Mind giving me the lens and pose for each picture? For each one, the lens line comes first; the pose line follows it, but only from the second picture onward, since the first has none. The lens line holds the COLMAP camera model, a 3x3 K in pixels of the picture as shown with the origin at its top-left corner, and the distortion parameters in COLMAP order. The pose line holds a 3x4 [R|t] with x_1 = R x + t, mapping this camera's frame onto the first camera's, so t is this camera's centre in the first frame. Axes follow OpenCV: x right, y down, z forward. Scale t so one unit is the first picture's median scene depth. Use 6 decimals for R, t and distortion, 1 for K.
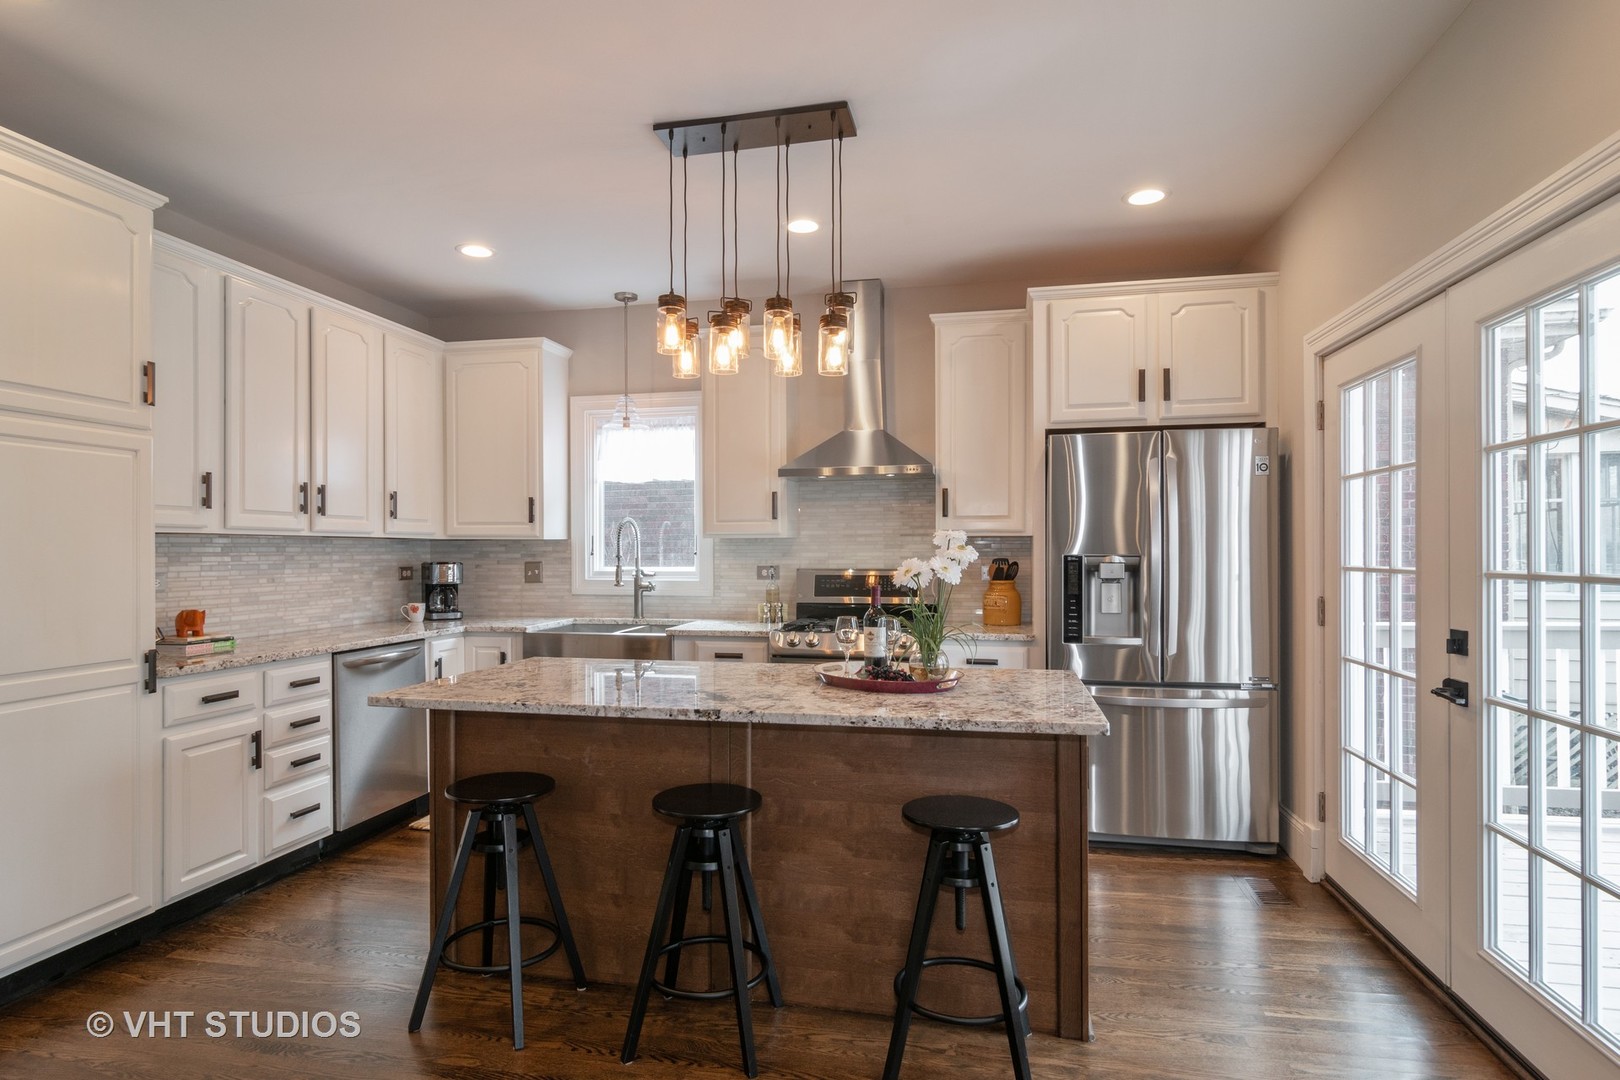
lens RADIAL K [[882.2, 0, 812.5], [0, 882.2, 551.0], [0, 0, 1]] dist [0.021181, 0.000521]
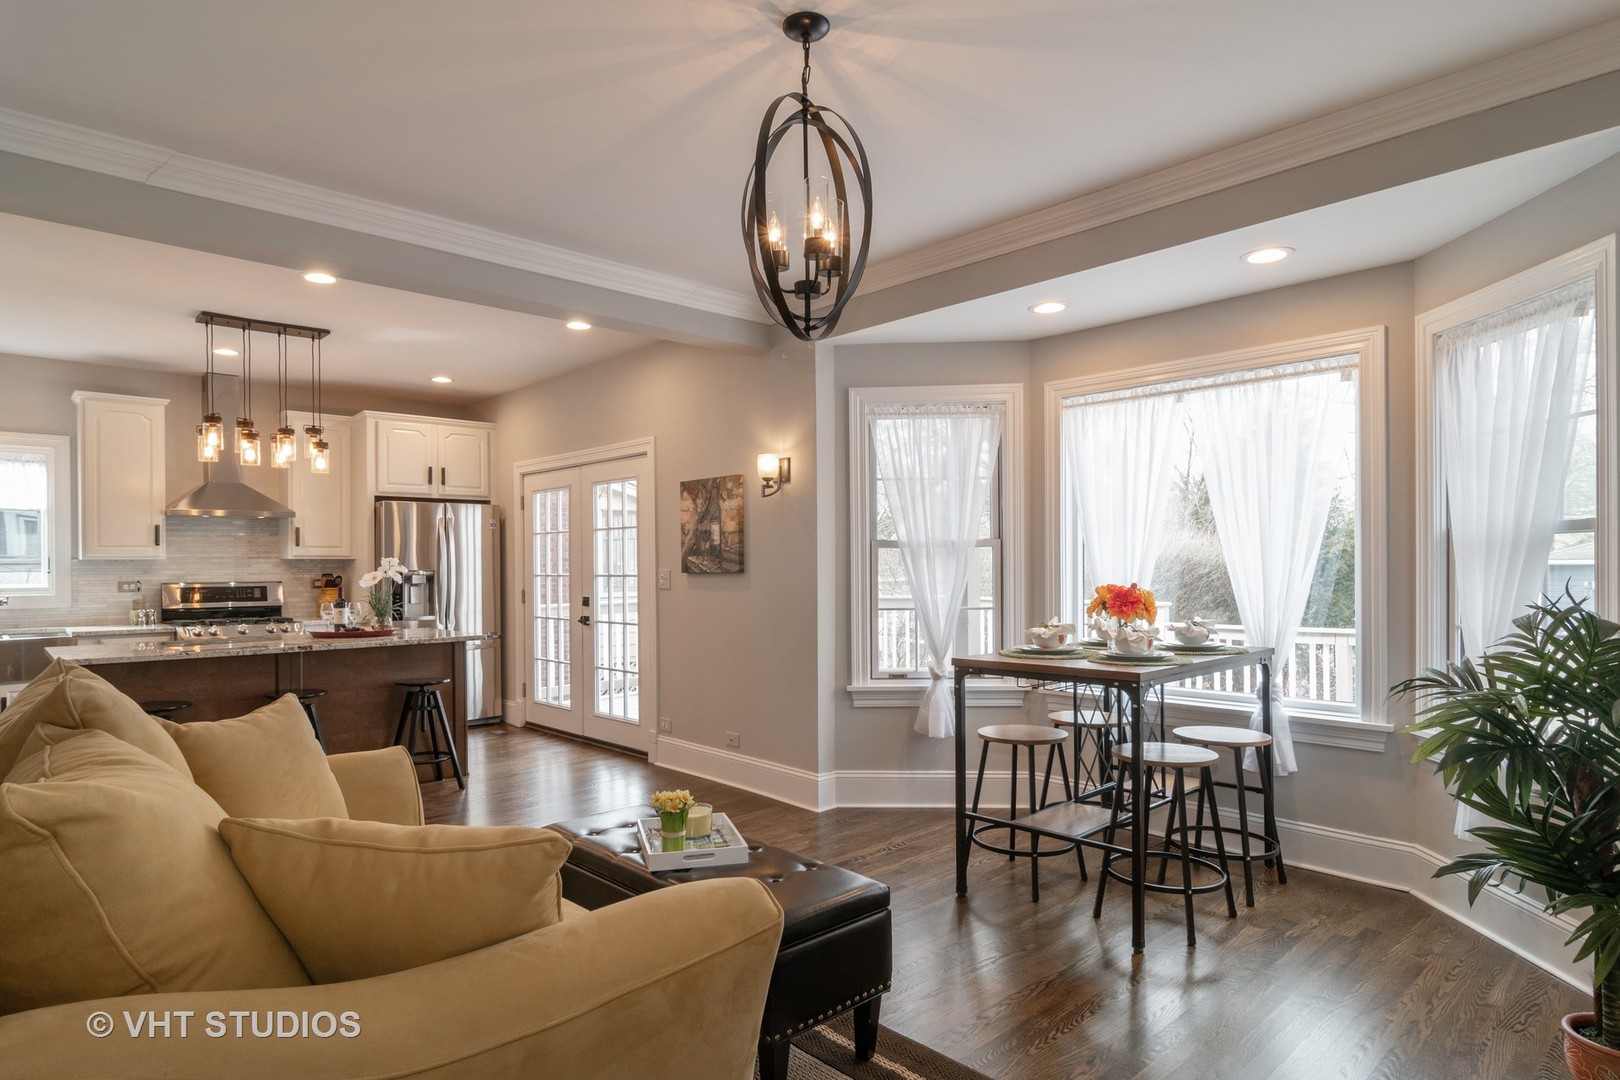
lens RADIAL K [[882.2, 0, 772.5], [0, 882.2, 582.7], [0, 0, 1]] dist [0.021181, 0.000521]
pose [[0.606705, -0.017623, 0.794731, -0.625829], [0.007358, 0.999836, 0.016554, 0.005116], [-0.794893, -0.004196, 0.606735, -0.629623]]
